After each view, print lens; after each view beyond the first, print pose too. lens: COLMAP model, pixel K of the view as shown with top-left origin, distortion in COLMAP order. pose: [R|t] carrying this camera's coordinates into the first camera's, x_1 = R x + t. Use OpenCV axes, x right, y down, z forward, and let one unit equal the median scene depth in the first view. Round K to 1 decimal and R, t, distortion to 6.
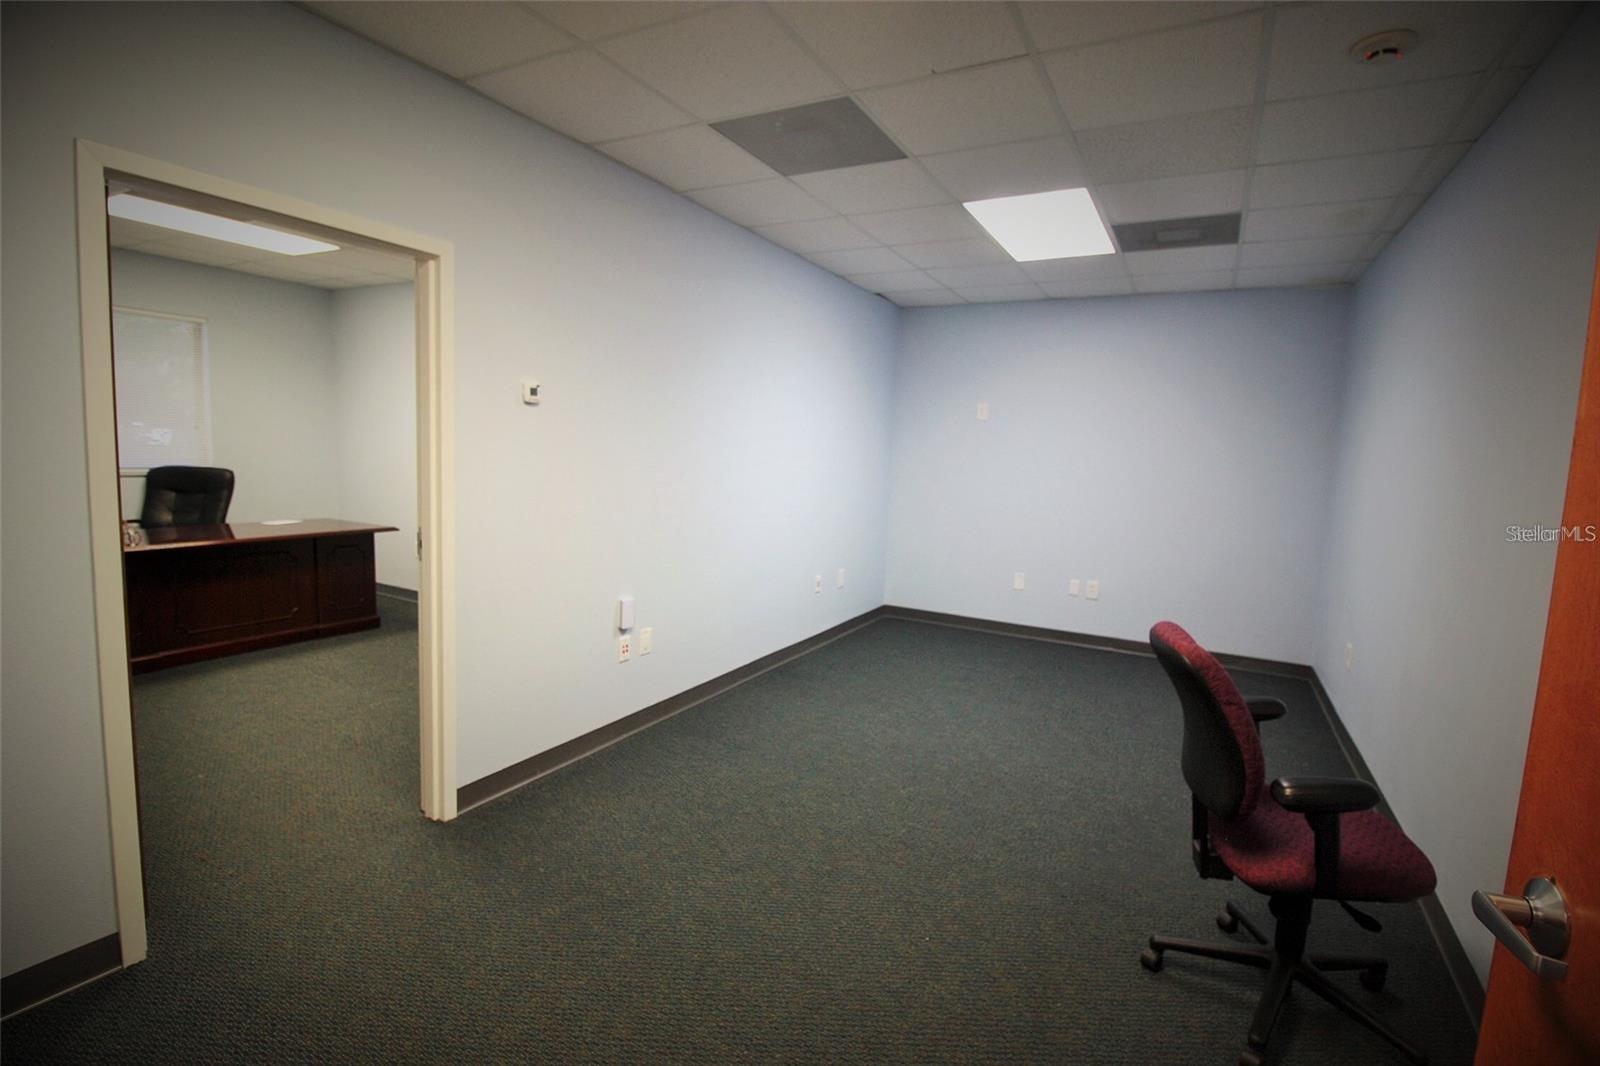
lens RADIAL K [[761.4, 0, 799.0], [0, 761.4, 523.3], [0, 0, 1]] dist [-0.003951, -0.009845]
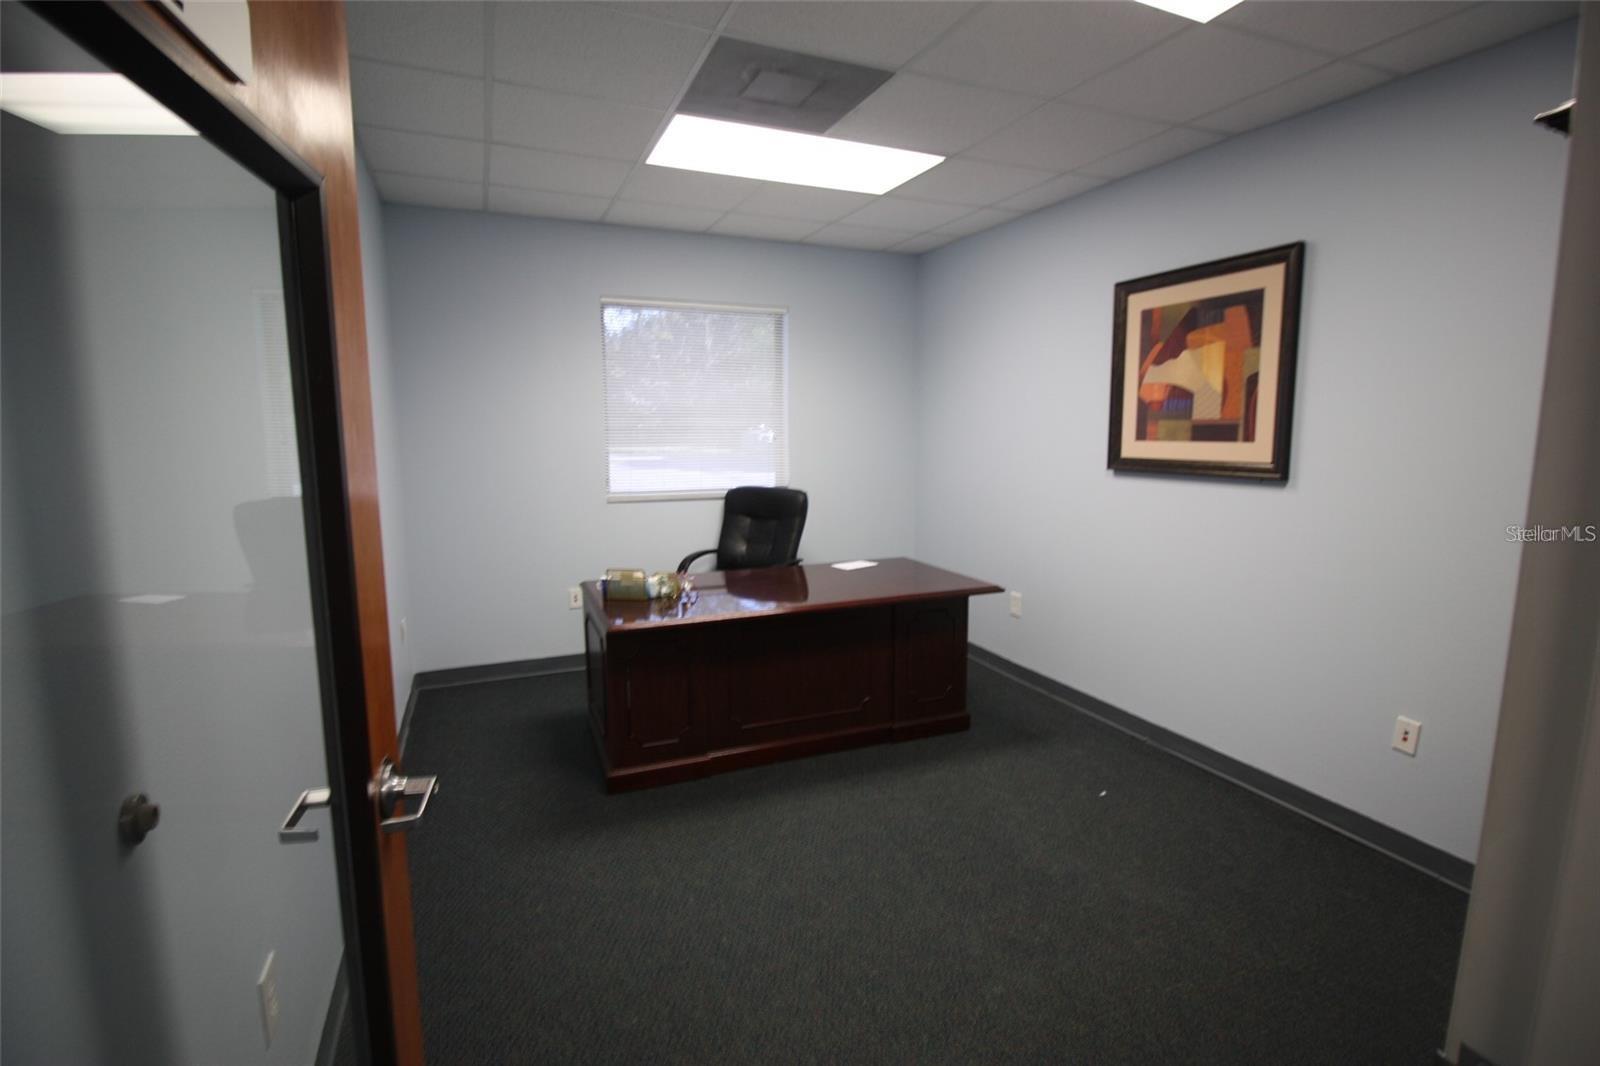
lens RADIAL K [[761.4, 0, 803.0], [0, 761.4, 530.7], [0, 0, 1]] dist [-0.003951, -0.009845]
pose [[0.783713, 0.052308, -0.618916, -0.171317], [-0.032572, 0.998538, 0.043147, -0.044587], [0.620268, -0.013656, 0.784271, 0.251288]]
